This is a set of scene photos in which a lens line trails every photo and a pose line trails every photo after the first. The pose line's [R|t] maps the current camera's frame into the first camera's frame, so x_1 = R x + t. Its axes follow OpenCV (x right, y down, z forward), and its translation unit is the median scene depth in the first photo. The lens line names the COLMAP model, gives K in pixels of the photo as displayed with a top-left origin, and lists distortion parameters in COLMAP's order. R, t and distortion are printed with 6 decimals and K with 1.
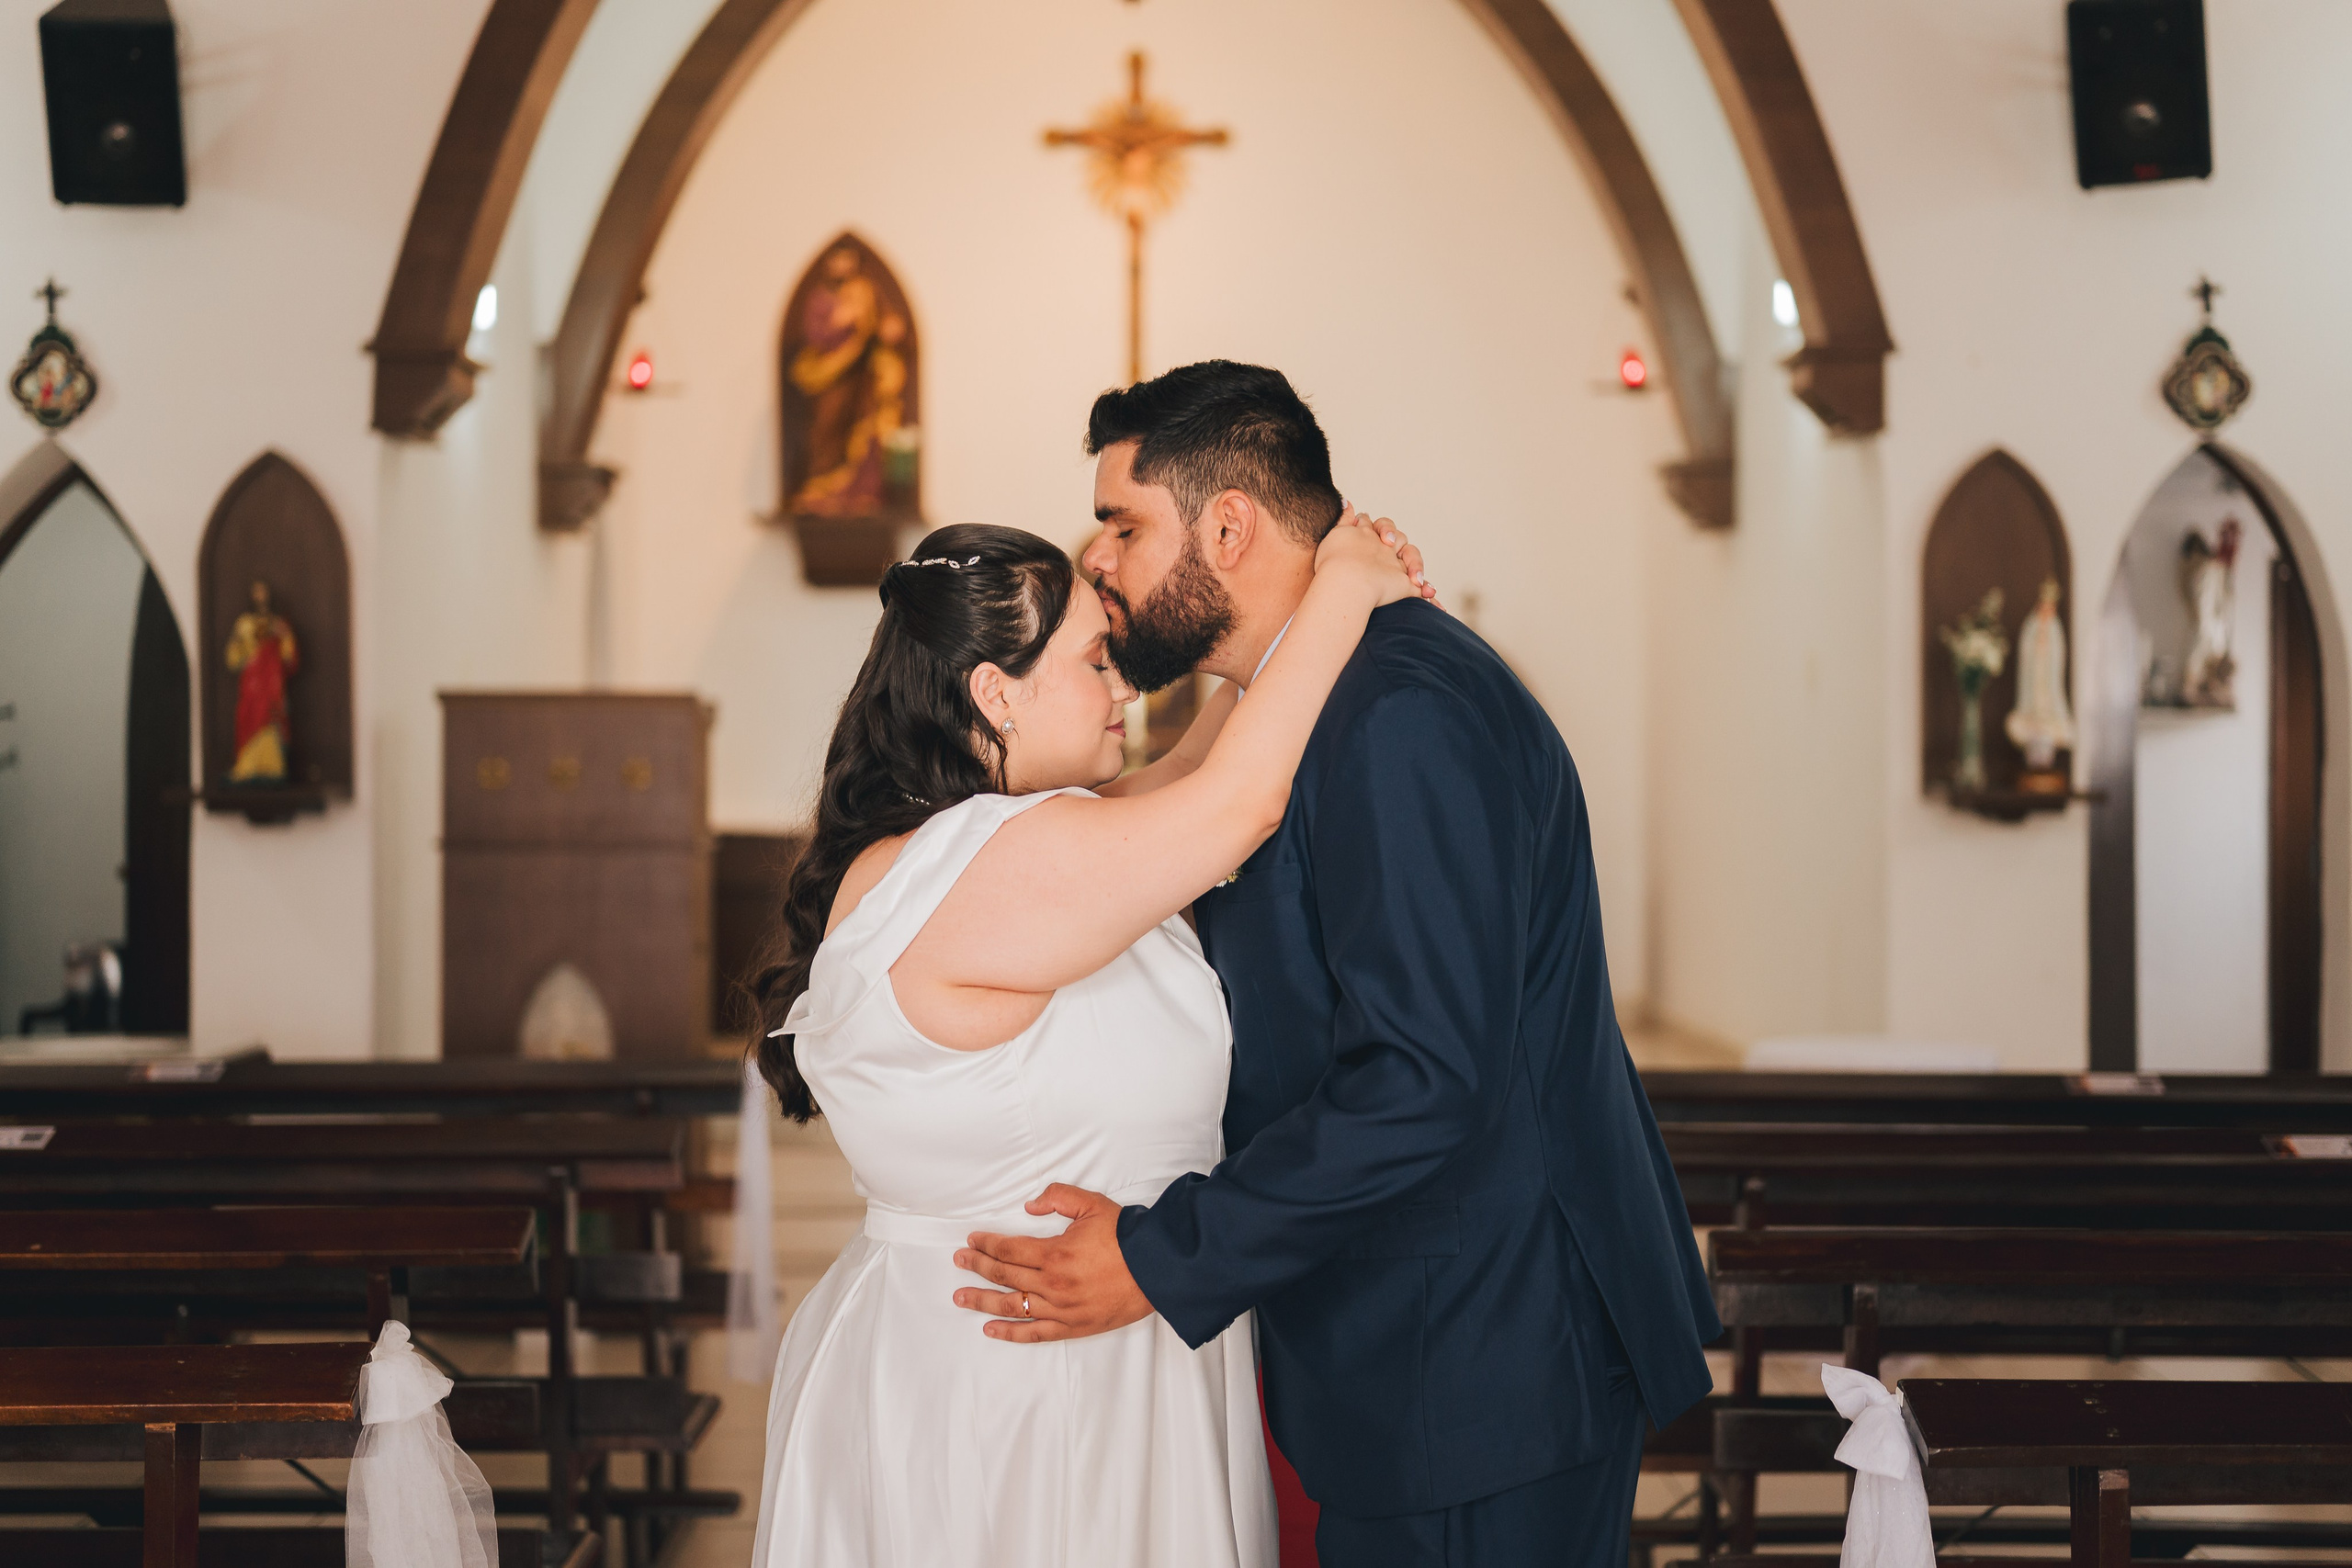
lens RADIAL K [[3446.9, 0, 1181.1], [0, 3446.9, 788.9], [0, 0, 1]] dist [0.003588, 0.000000]
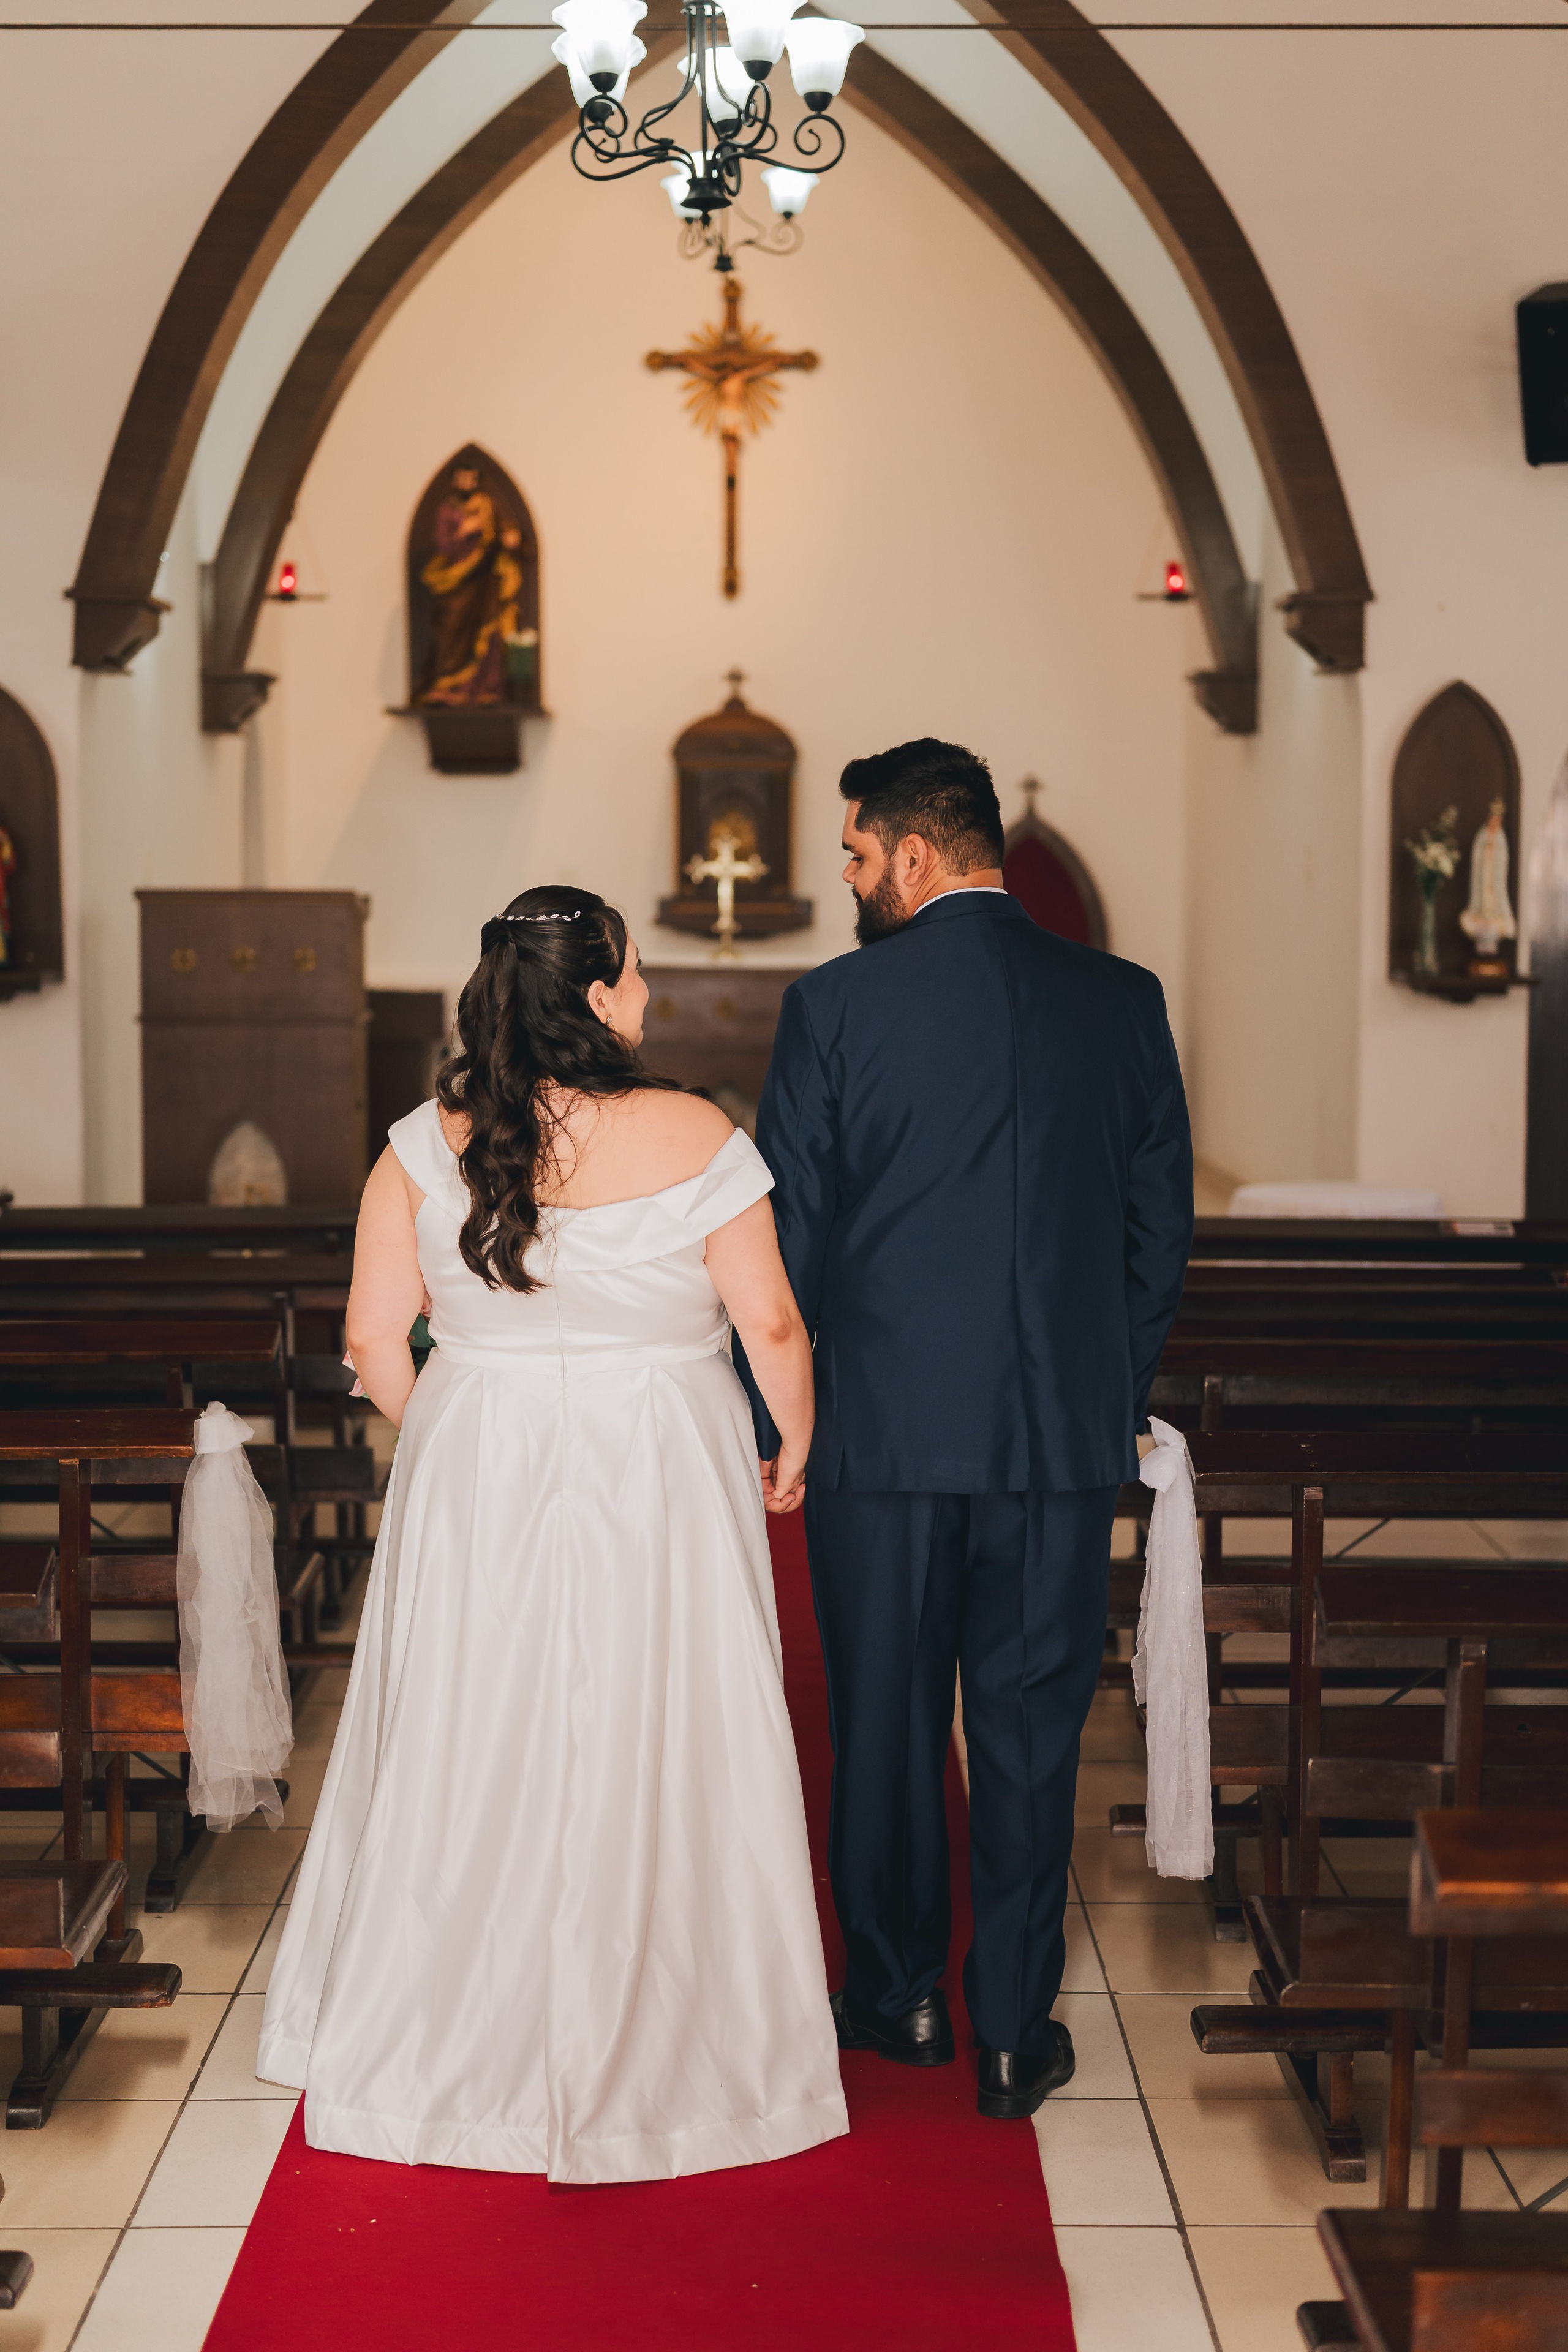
lens RADIAL K [[3357.6, 0, 777.6], [0, 3357.6, 1174.2], [0, 0, 1]] dist [0.014002, 0.000000]
pose [[0.999995, 0.001666, -0.002619, 0.008001], [-0.001463, 0.997131, 0.075676, -0.017865], [0.002738, -0.075672, 0.997129, -0.151789]]
